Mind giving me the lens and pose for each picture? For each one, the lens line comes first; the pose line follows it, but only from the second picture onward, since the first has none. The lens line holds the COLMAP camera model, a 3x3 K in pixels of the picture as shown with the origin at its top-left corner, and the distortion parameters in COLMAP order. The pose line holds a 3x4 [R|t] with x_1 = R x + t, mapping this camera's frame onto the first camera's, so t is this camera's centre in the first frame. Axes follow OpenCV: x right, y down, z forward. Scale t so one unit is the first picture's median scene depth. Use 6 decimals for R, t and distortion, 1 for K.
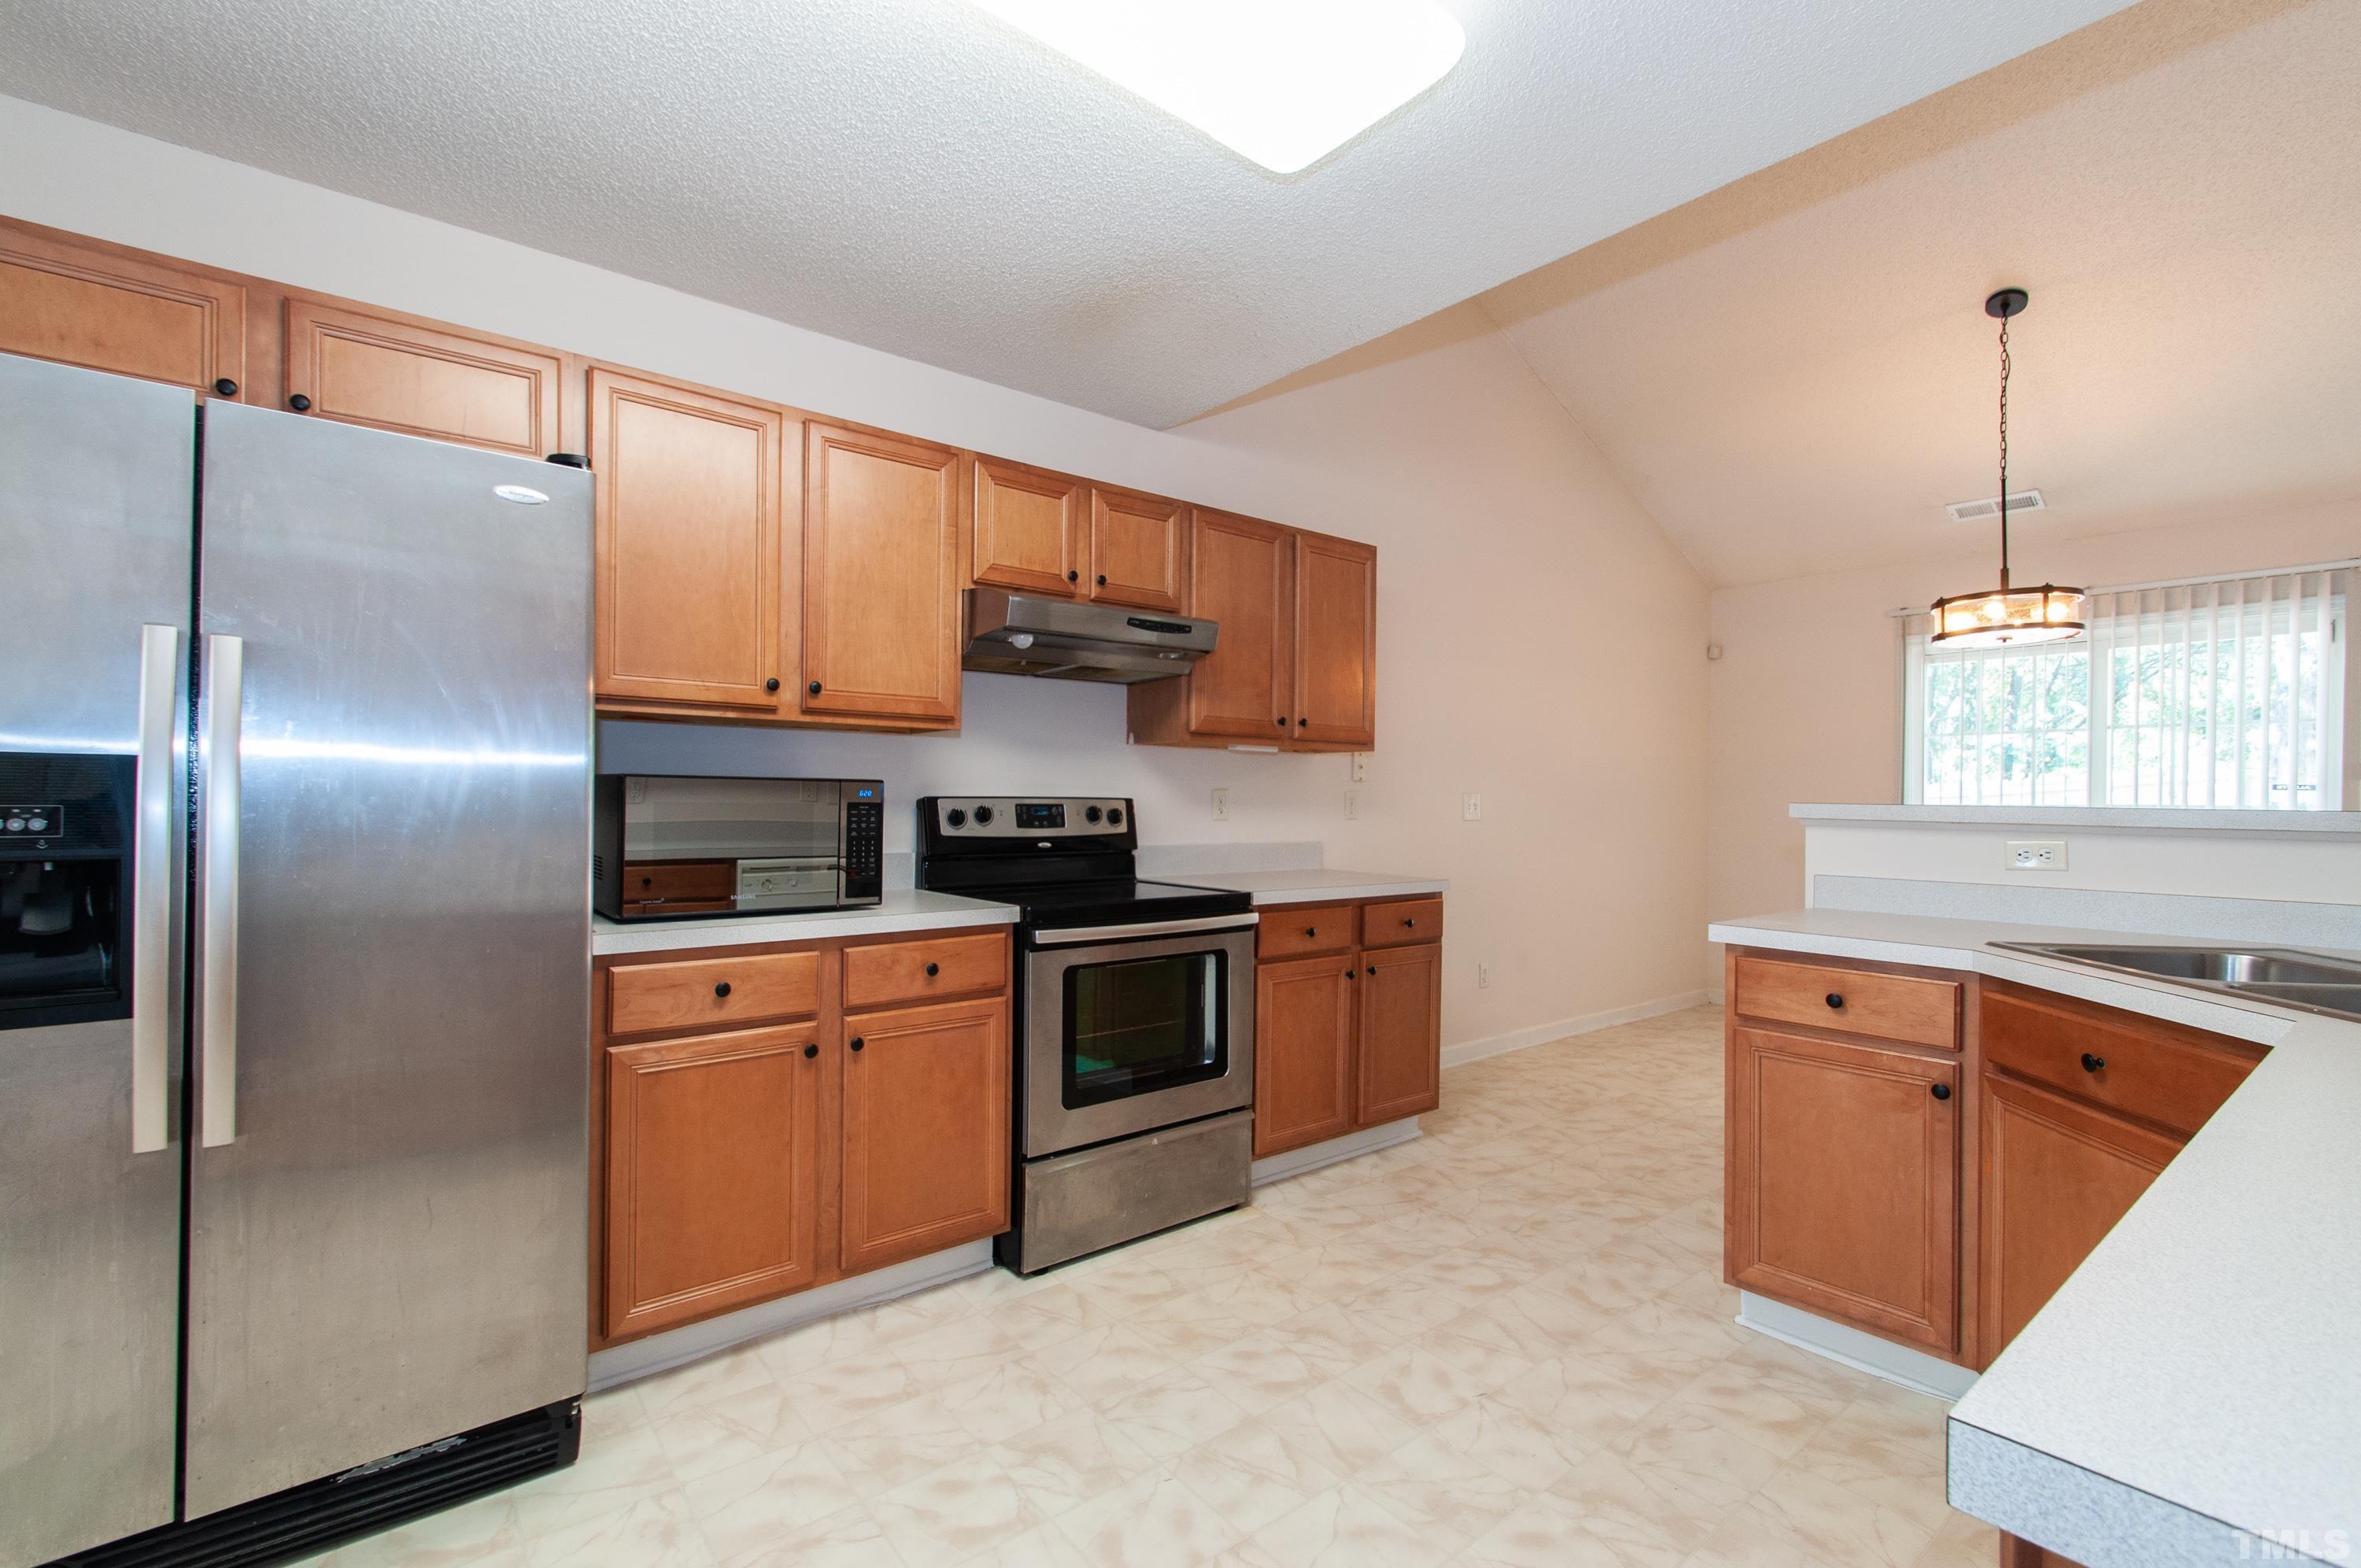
lens RADIAL K [[1045.6, 0, 1169.9], [0, 1045.6, 796.8], [0, 0, 1]] dist [0.005292, -0.003624]
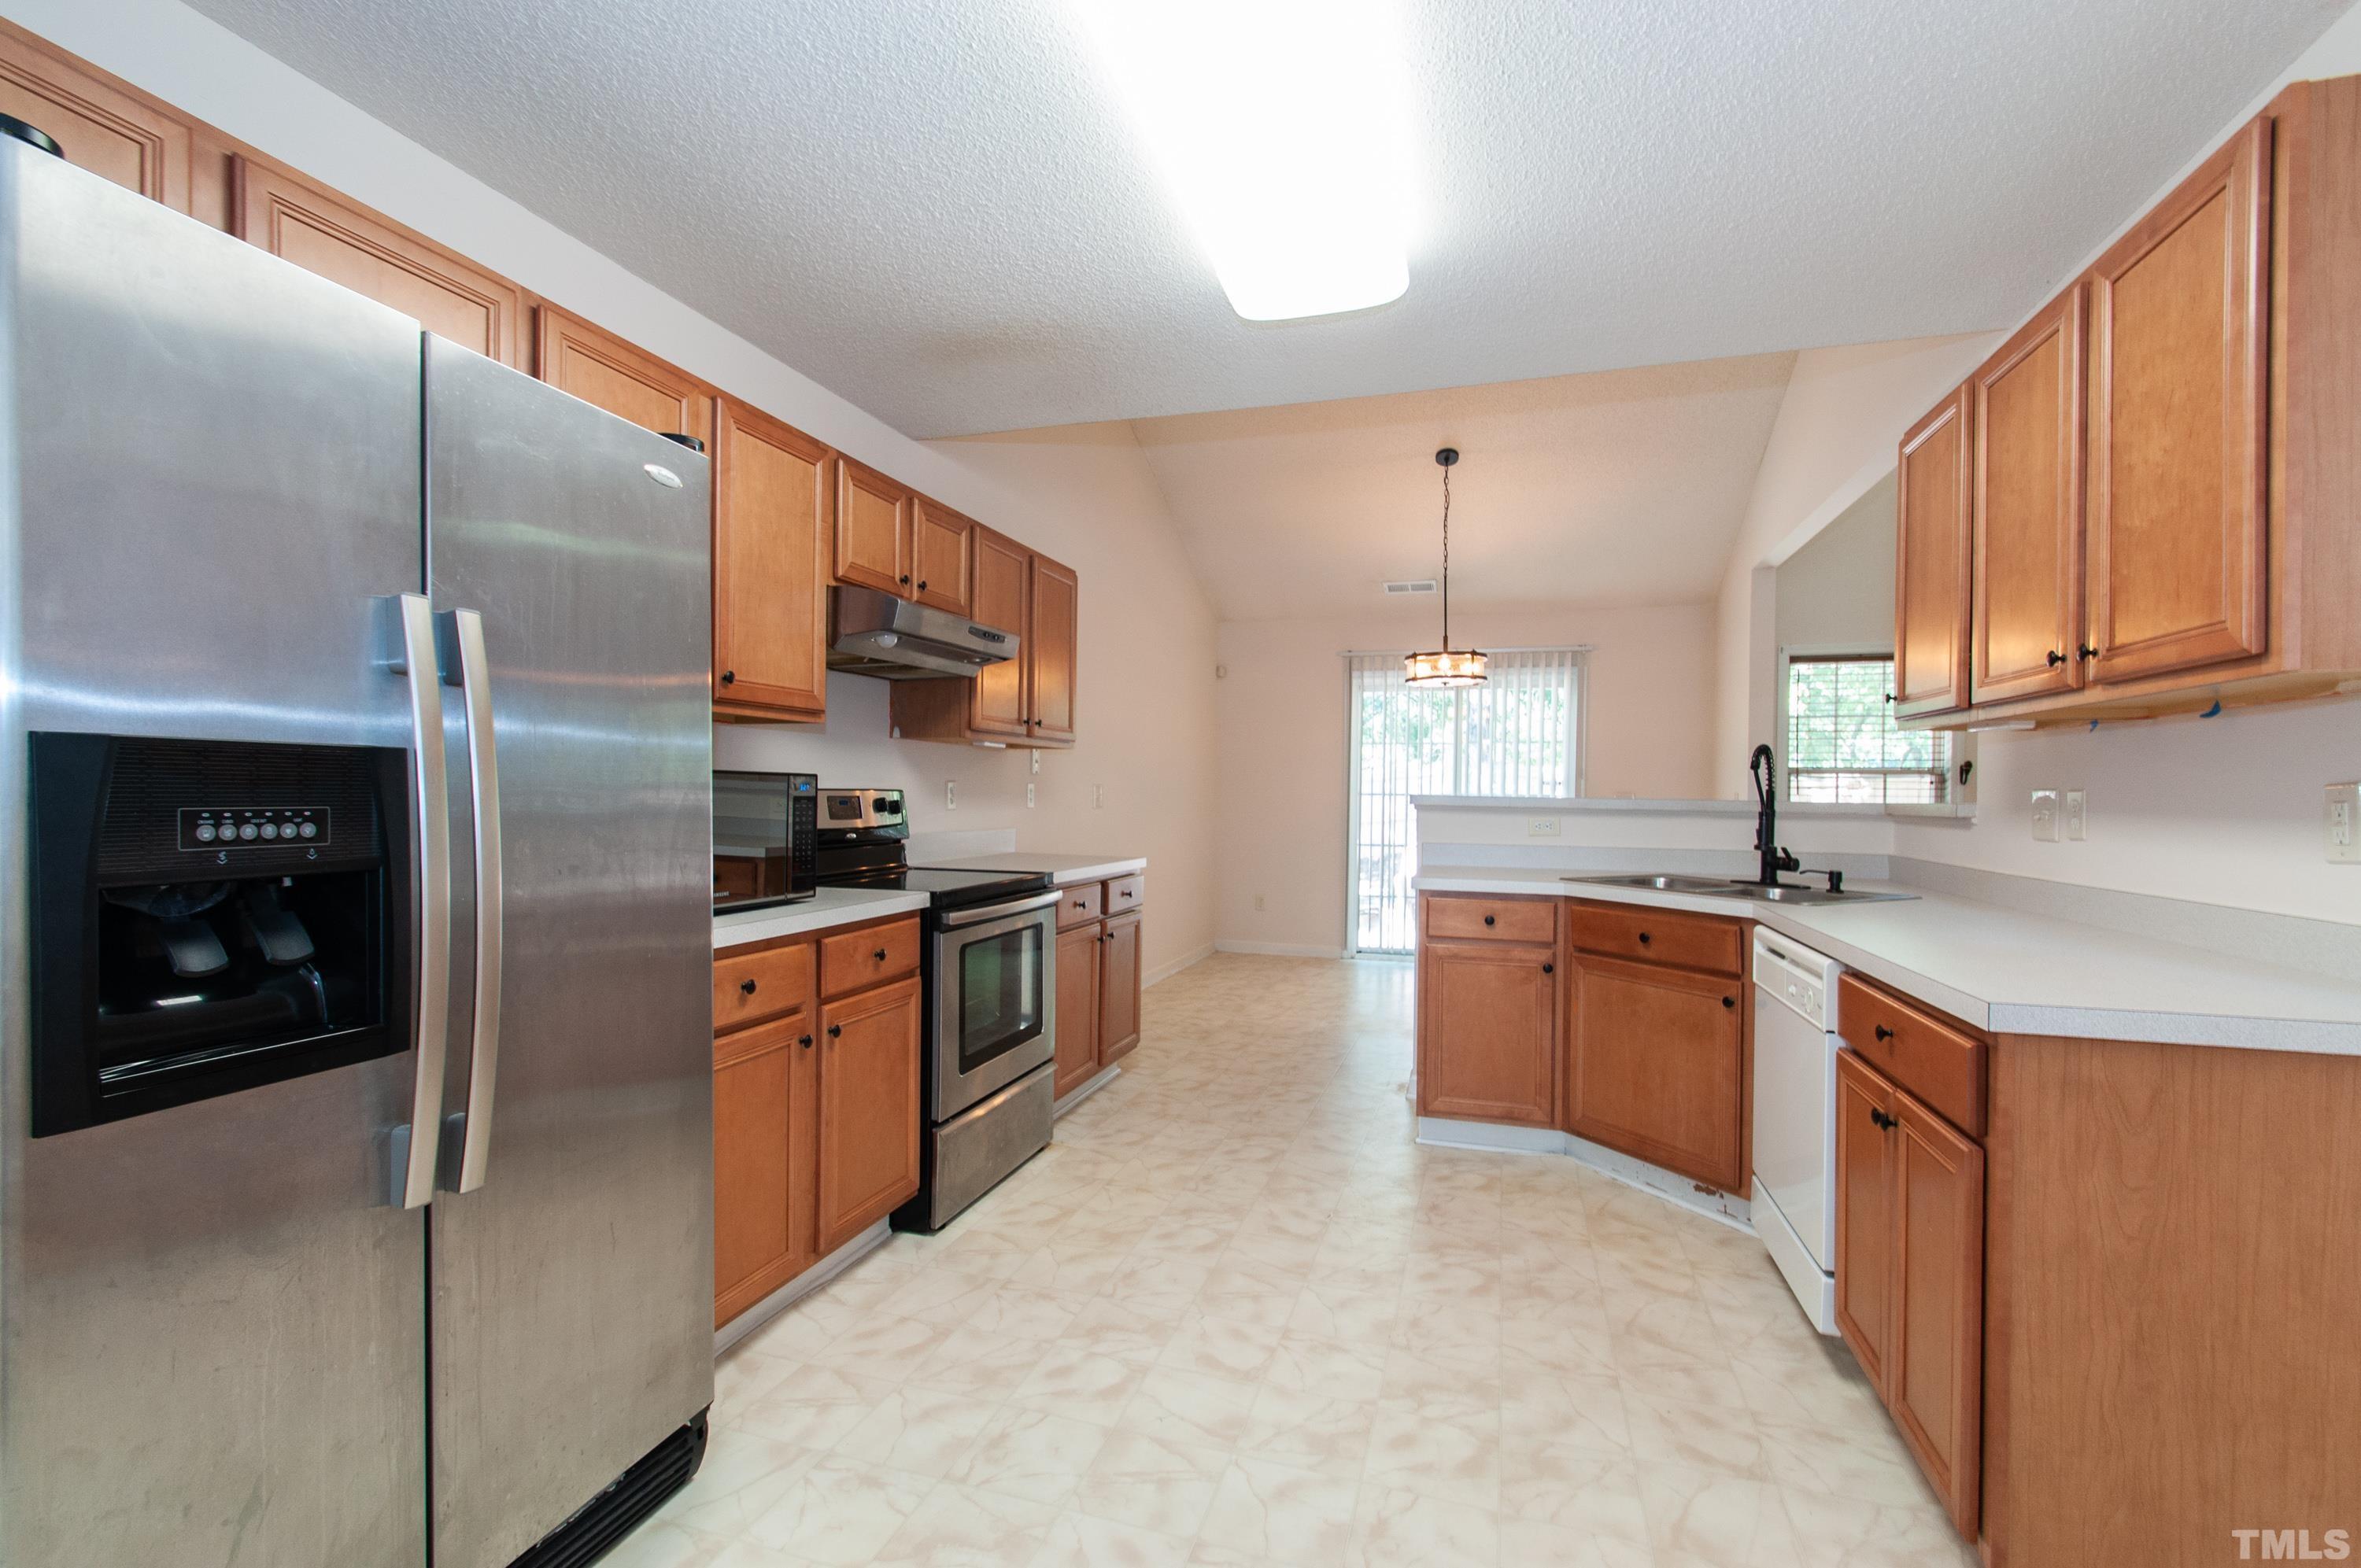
lens RADIAL K [[1045.6, 0, 1195.5], [0, 1045.6, 797.7], [0, 0, 1]] dist [0.005292, -0.003624]
pose [[0.824395, -0.003181, 0.566006, -0.549578], [-0.004394, 0.999918, 0.012020, -0.006916], [-0.565997, -0.012396, 0.824314, -0.044137]]
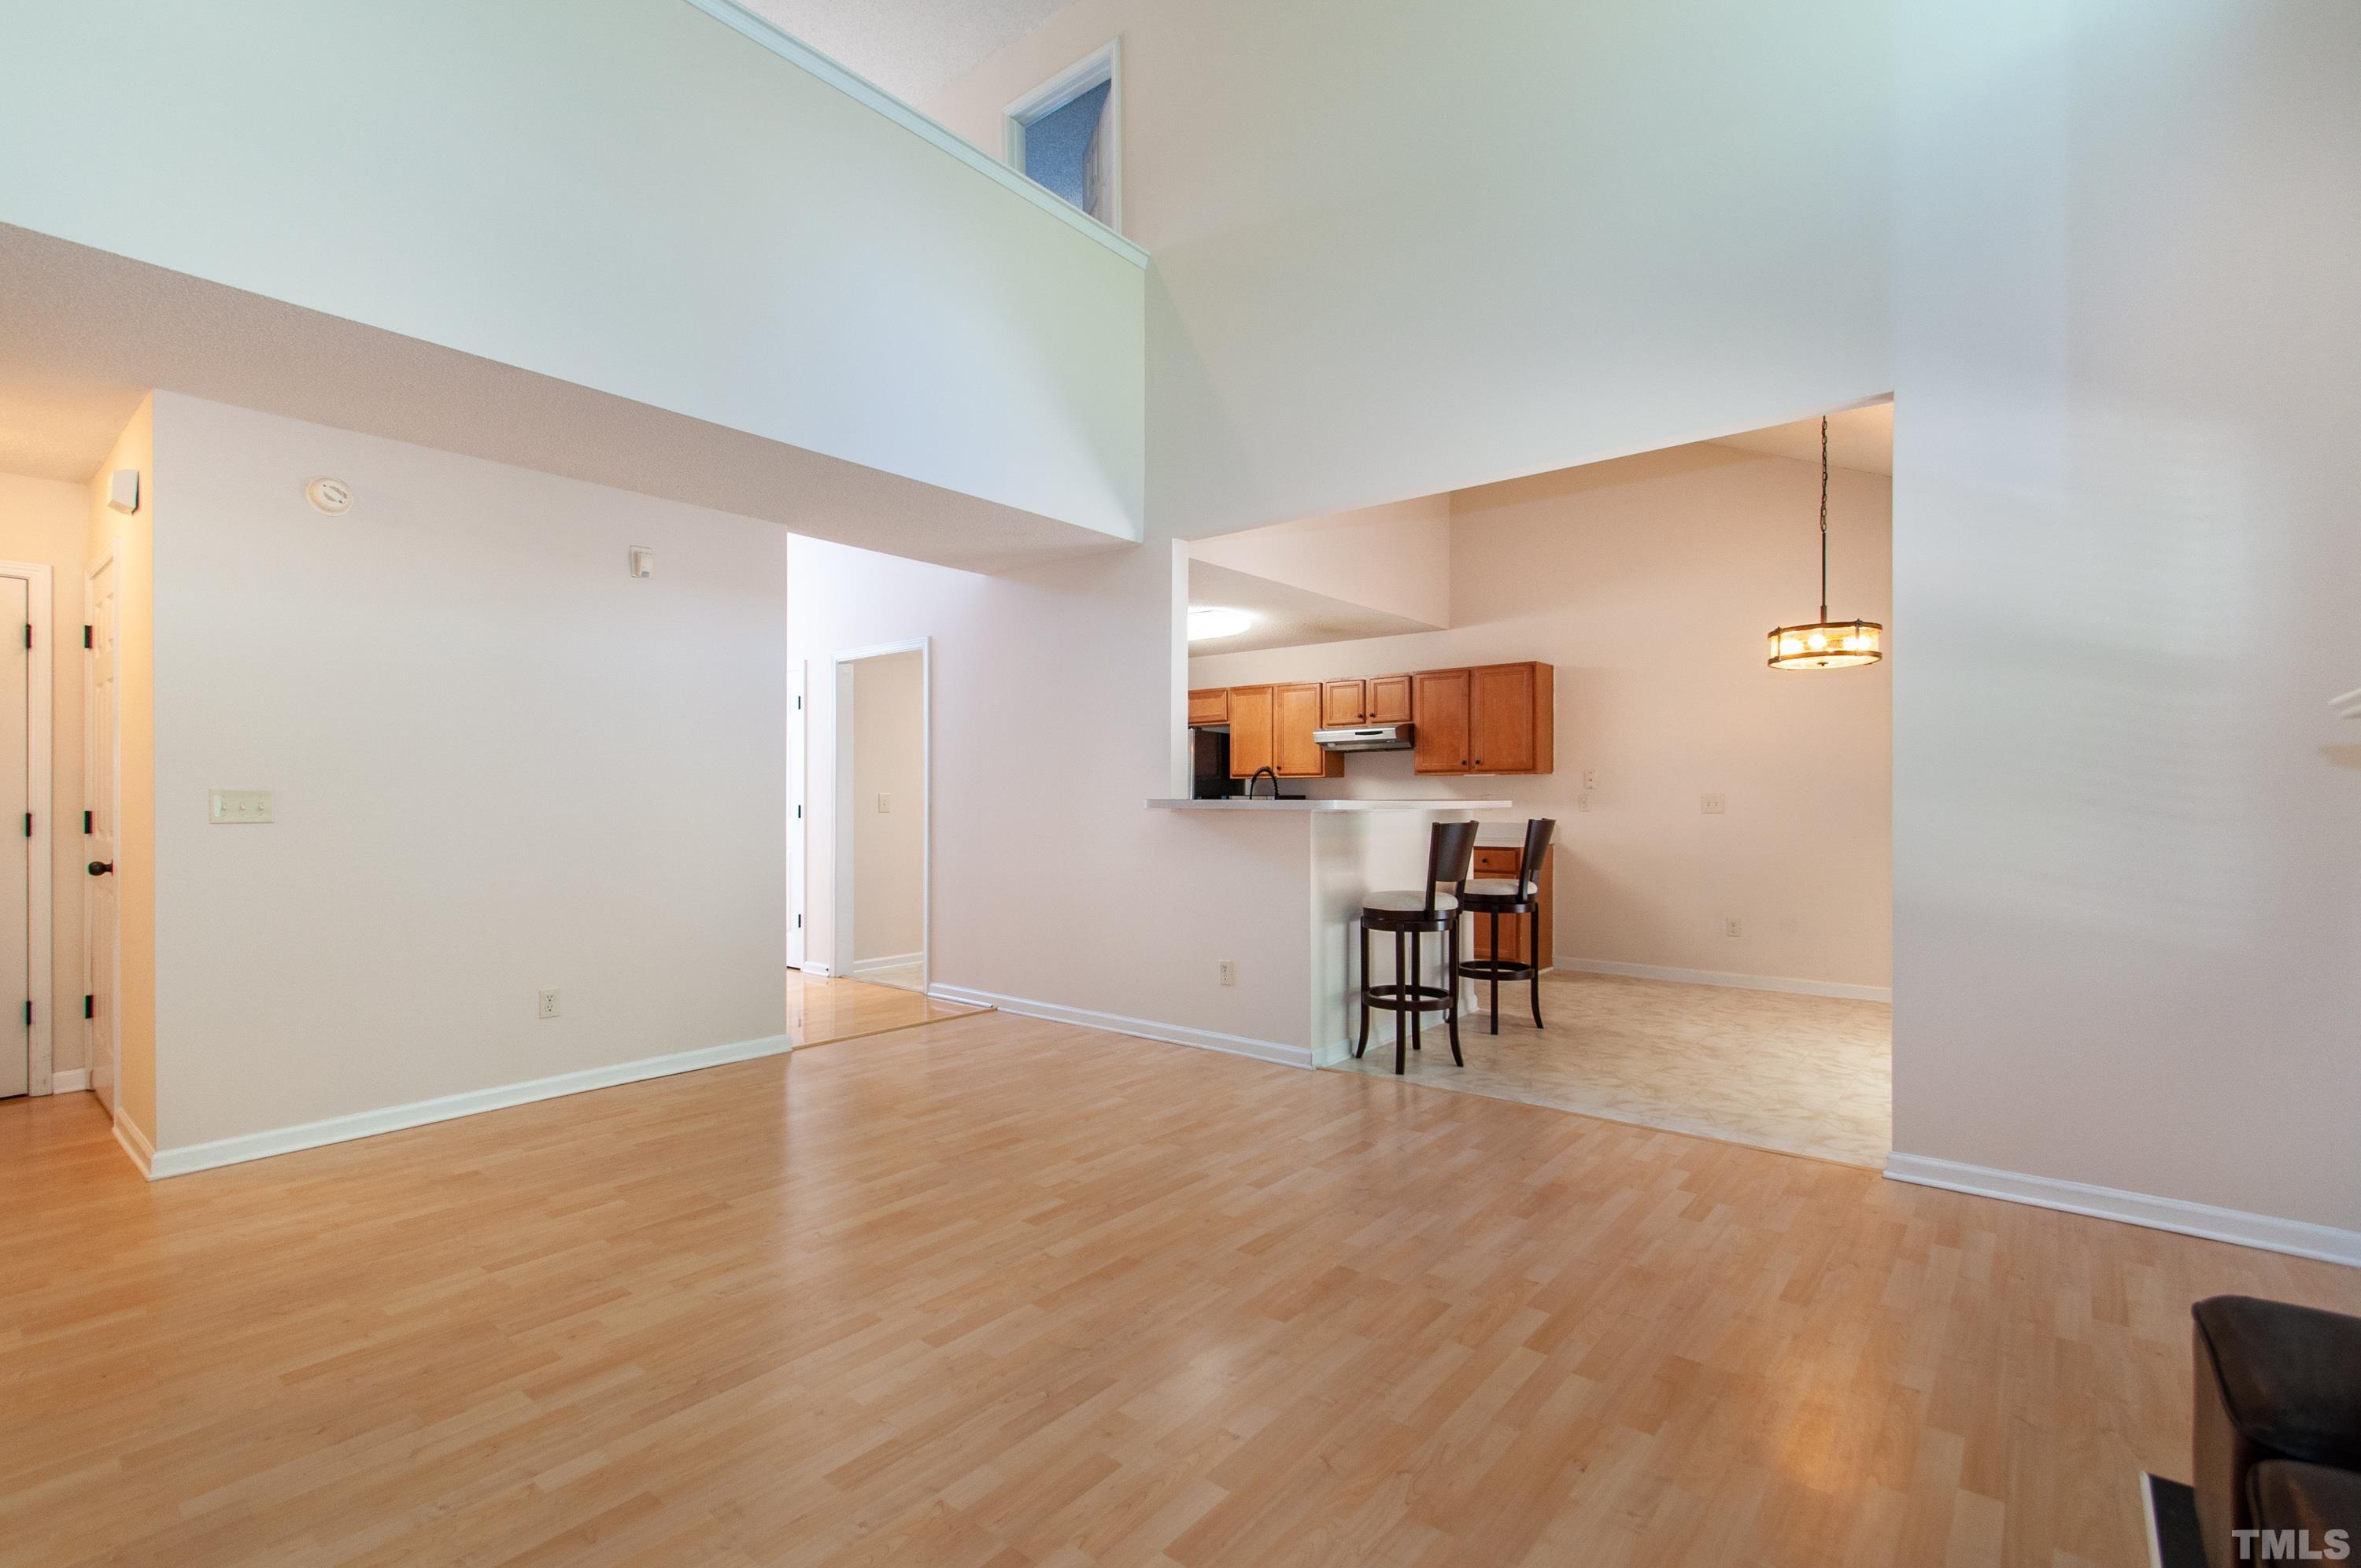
lens RADIAL K [[1045.6, 0, 1178.7], [0, 1045.6, 789.1], [0, 0, 1]] dist [0.005292, -0.003624]
pose [[0.198788, -0.022213, -0.979791, 3.038405], [0.004077, 0.999753, -0.021839, 0.029732], [0.980034, 0.000346, 0.198829, 0.030930]]
